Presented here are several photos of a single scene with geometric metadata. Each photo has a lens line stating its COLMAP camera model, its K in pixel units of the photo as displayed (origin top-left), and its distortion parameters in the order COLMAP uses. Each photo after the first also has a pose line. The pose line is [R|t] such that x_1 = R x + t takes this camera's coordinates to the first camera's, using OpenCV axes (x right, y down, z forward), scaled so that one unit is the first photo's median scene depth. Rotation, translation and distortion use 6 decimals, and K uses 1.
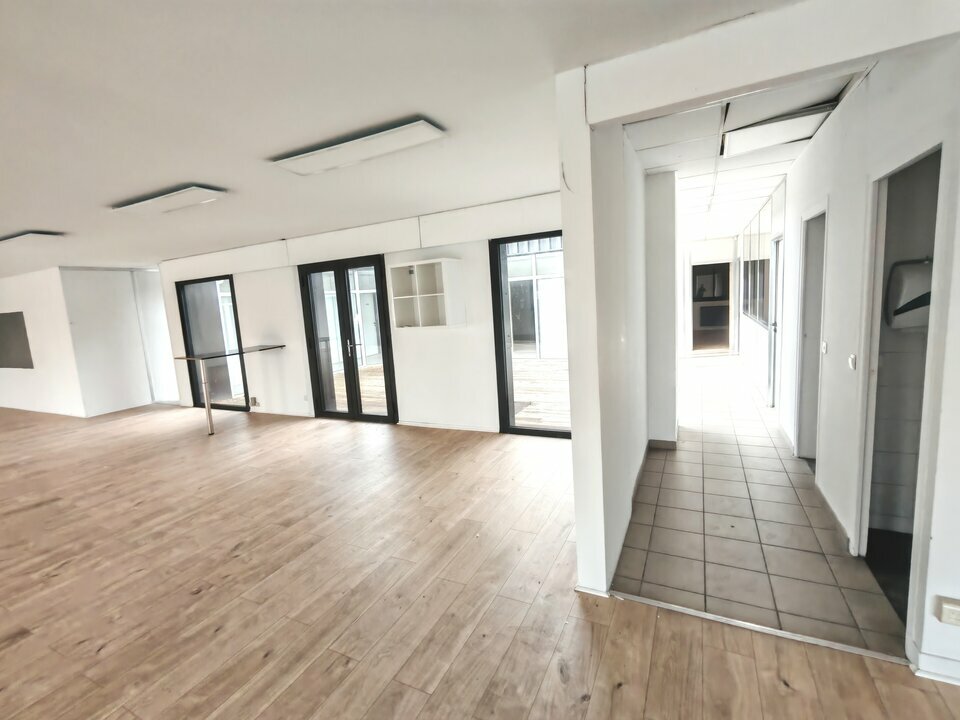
lens RADIAL K [[436.9, 0, 478.1], [0, 436.9, 357.8], [0, 0, 1]] dist [-0.001754, -0.000316]
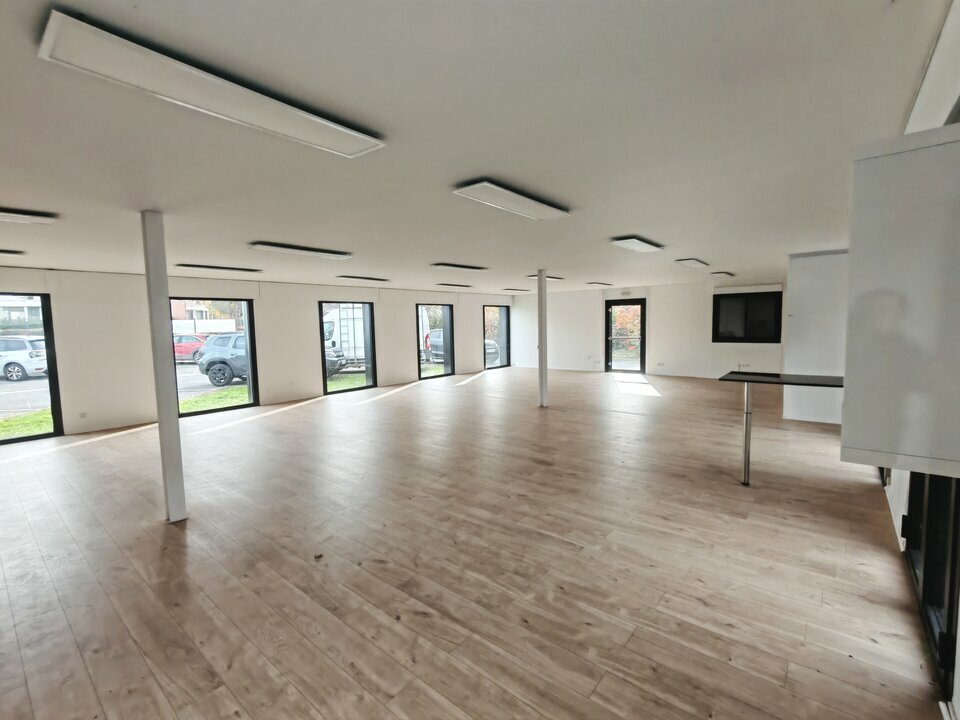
lens RADIAL K [[436.9, 0, 478.1], [0, 436.9, 357.8], [0, 0, 1]] dist [-0.001754, -0.000316]
pose [[-0.226211, 0.146395, -0.963015, 0.248721], [-0.092778, 0.980909, 0.170909, -0.184096], [0.969650, 0.128008, -0.208310, 1.158313]]
